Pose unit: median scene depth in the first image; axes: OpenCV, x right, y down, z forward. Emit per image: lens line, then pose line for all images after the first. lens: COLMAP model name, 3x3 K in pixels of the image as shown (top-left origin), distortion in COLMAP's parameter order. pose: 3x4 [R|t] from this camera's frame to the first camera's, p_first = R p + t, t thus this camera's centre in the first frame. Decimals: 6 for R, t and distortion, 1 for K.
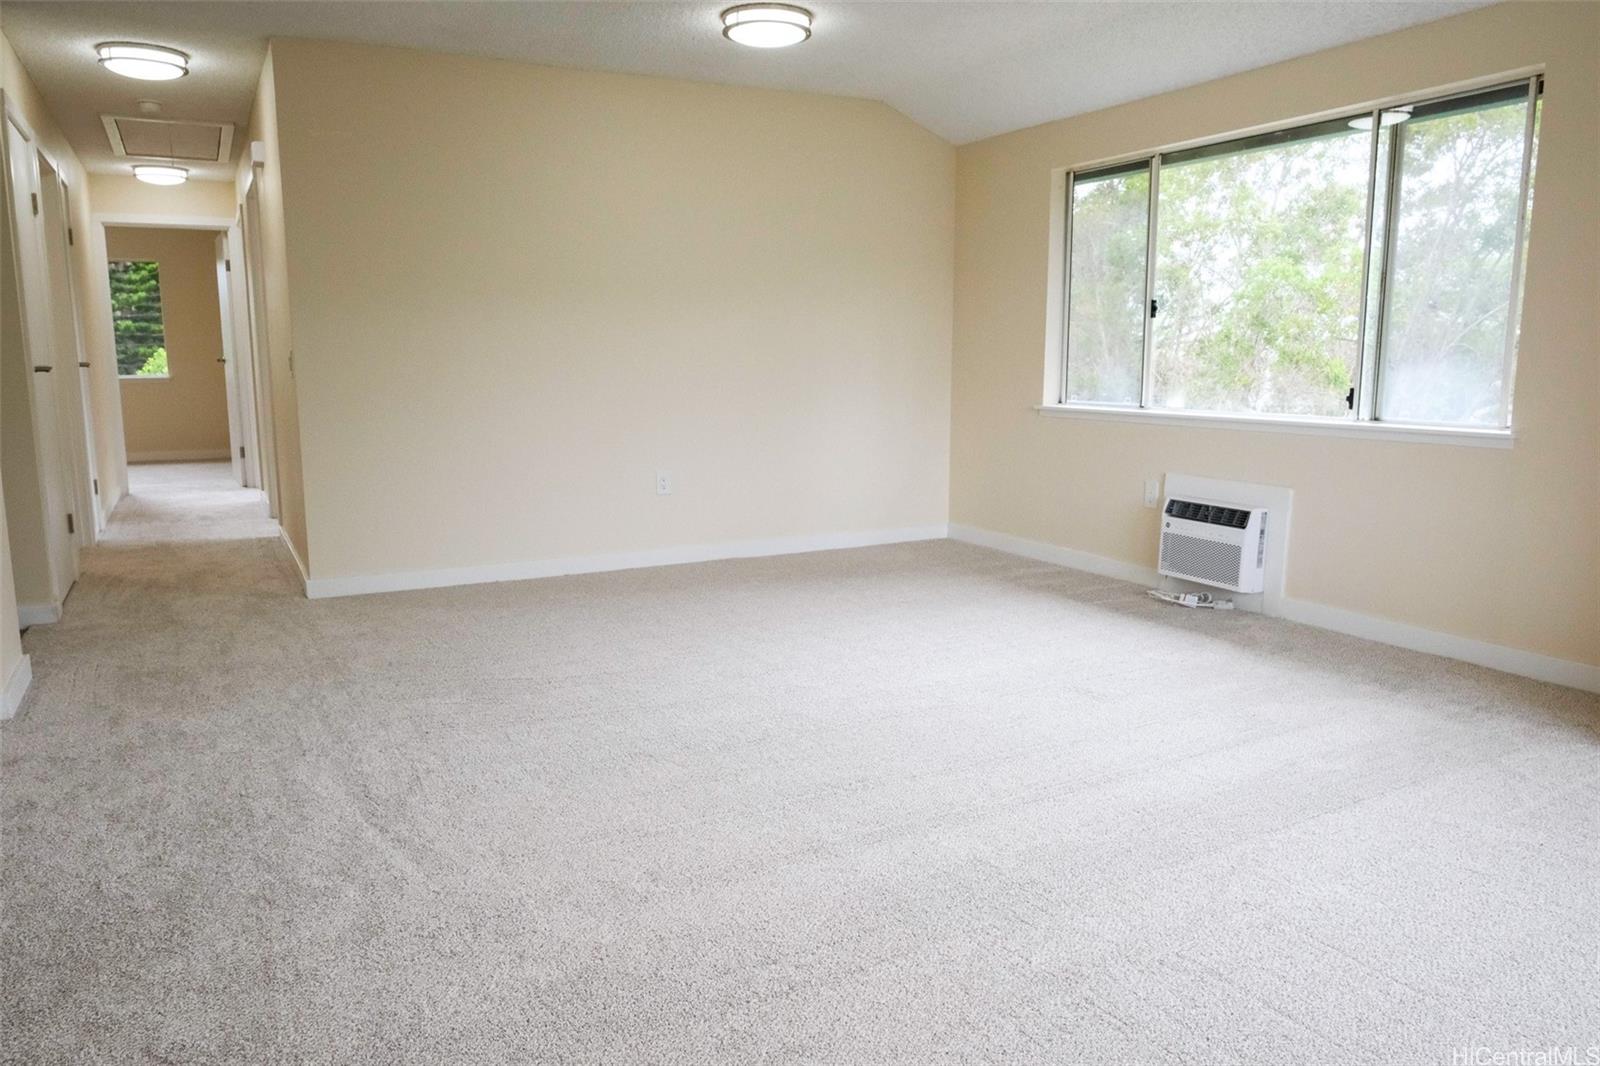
lens RADIAL K [[1147.6, 0, 801.1], [0, 1147.6, 551.4], [0, 0, 1]] dist [-0.010709, -0.001922]
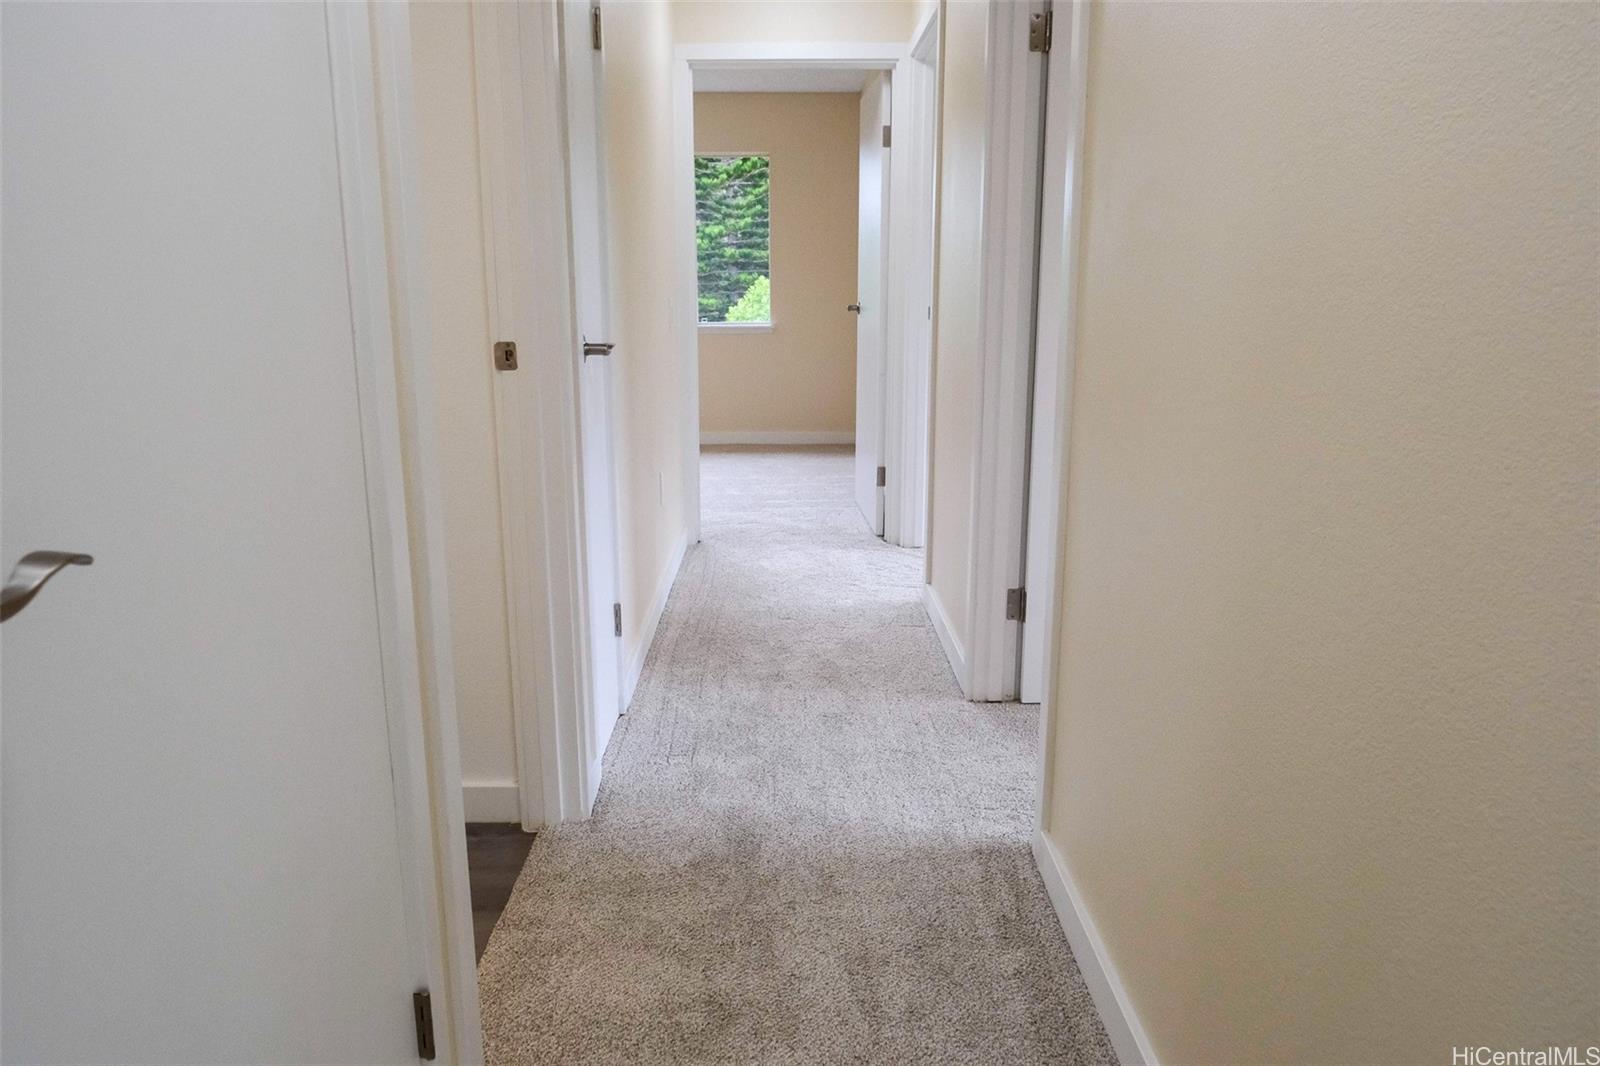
lens RADIAL K [[1147.6, 0, 801.1], [0, 1147.6, 551.4], [0, 0, 1]] dist [-0.010709, -0.001922]
pose [[0.892138, 0.104809, -0.439437, -0.224871], [-0.076844, 0.993747, 0.081008, -0.076756], [0.445179, -0.038502, 0.894613, 0.394851]]
